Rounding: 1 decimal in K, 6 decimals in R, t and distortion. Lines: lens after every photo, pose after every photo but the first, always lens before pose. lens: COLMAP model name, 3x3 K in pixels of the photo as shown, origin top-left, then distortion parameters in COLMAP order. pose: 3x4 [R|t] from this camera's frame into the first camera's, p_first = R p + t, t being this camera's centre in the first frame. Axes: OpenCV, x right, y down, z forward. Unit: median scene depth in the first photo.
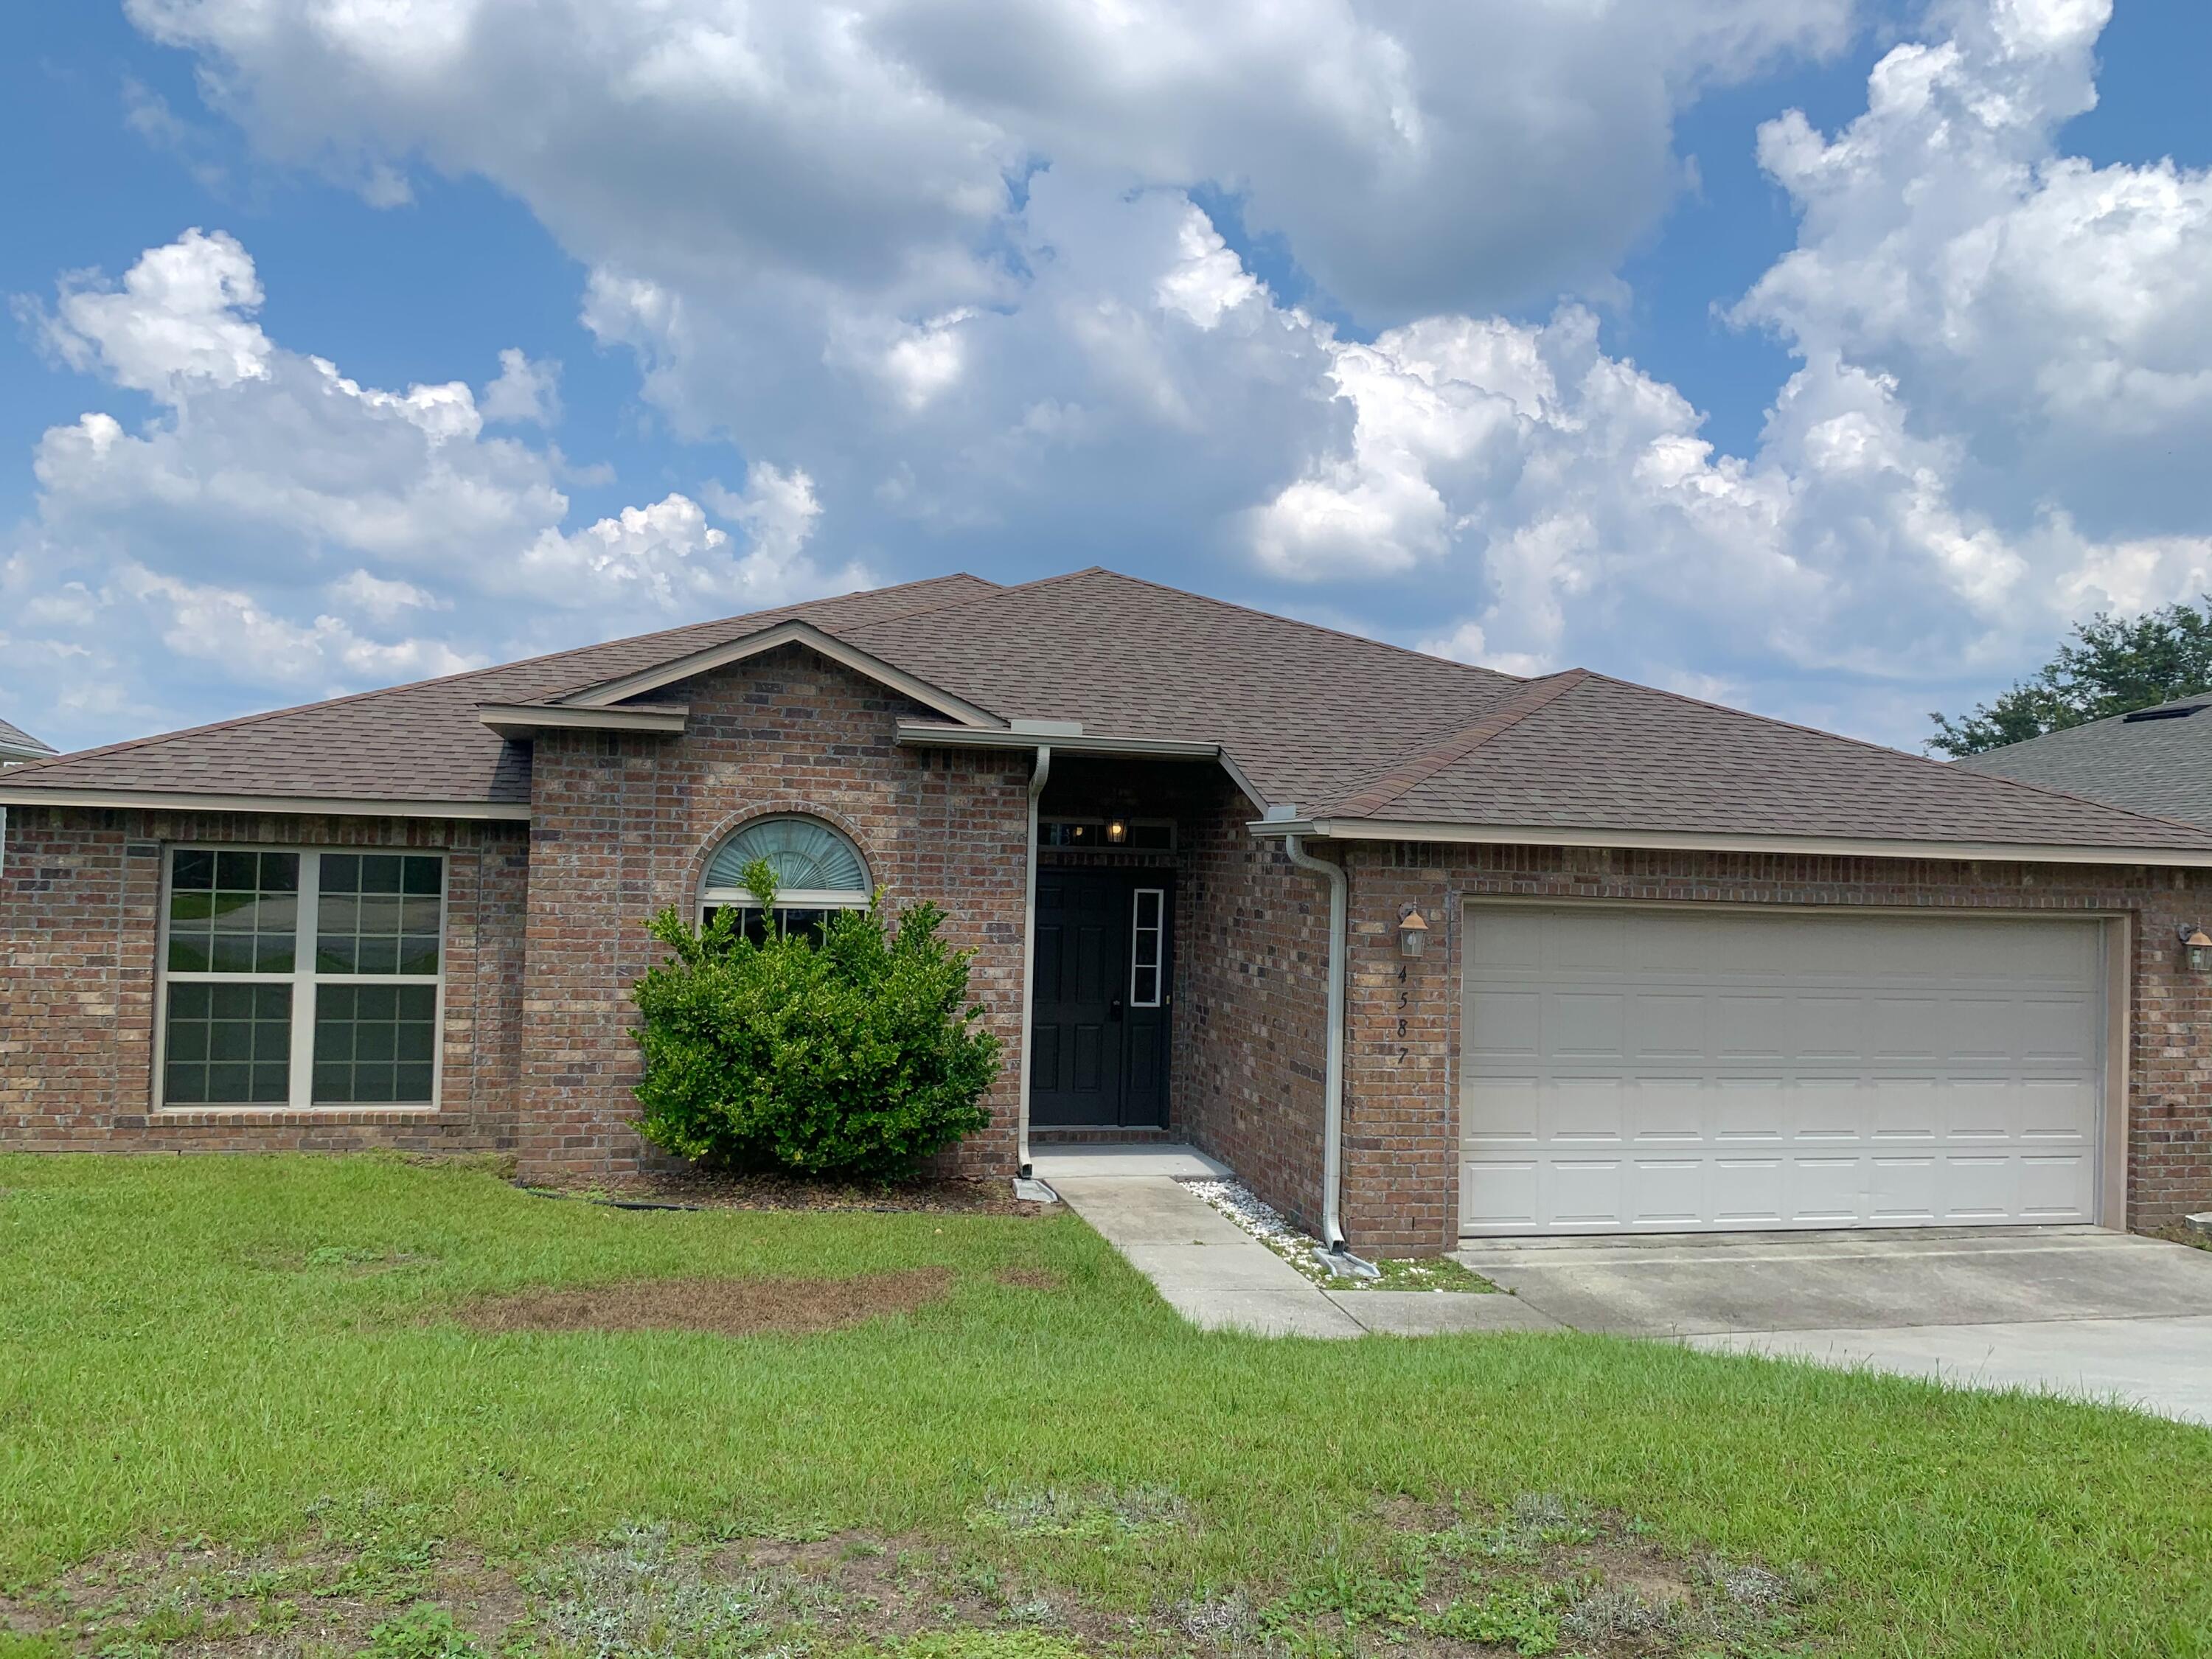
lens RADIAL K [[1699.6, 0, 1101.4], [0, 1699.6, 830.7], [0, 0, 1]] dist [0.061155, -0.089388]
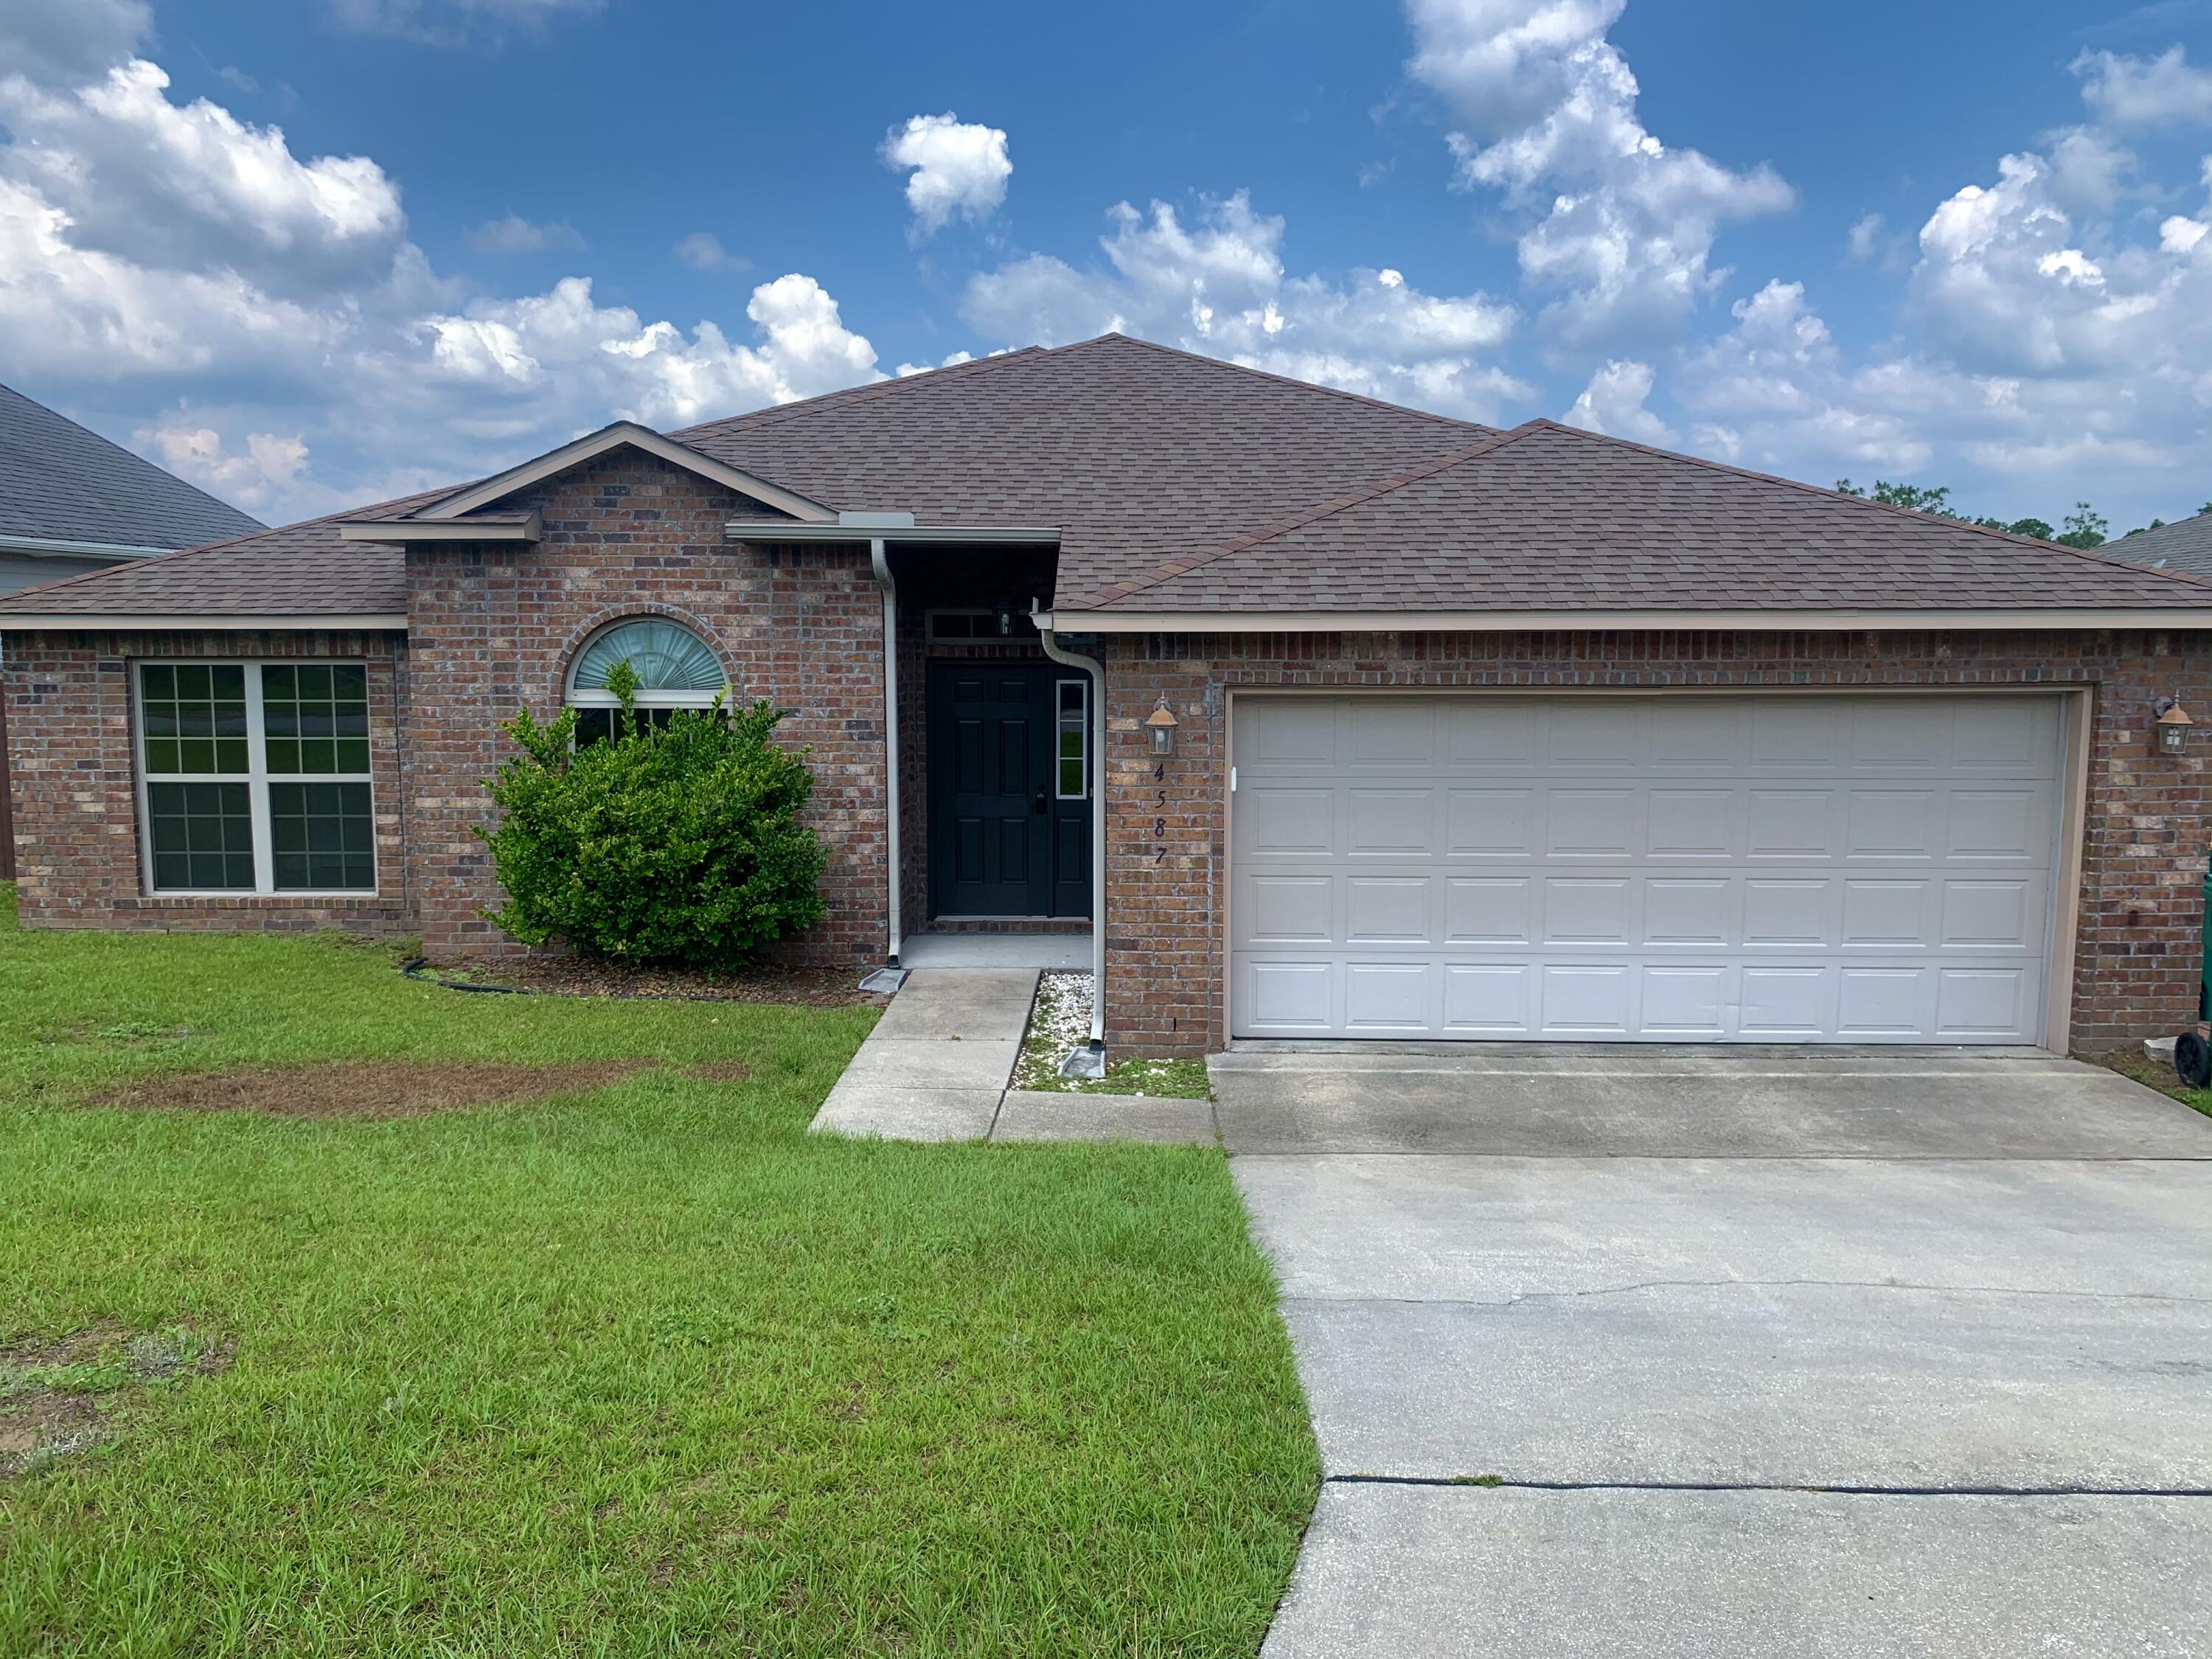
lens RADIAL K [[1699.6, 0, 1194.6], [0, 1699.6, 858.2], [0, 0, 1]] dist [0.061155, -0.089388]
pose [[0.967933, 0.005897, -0.251138, 0.404668], [0.032272, 0.988521, 0.147593, -0.007221], [0.249126, -0.150965, 0.956633, 0.079262]]
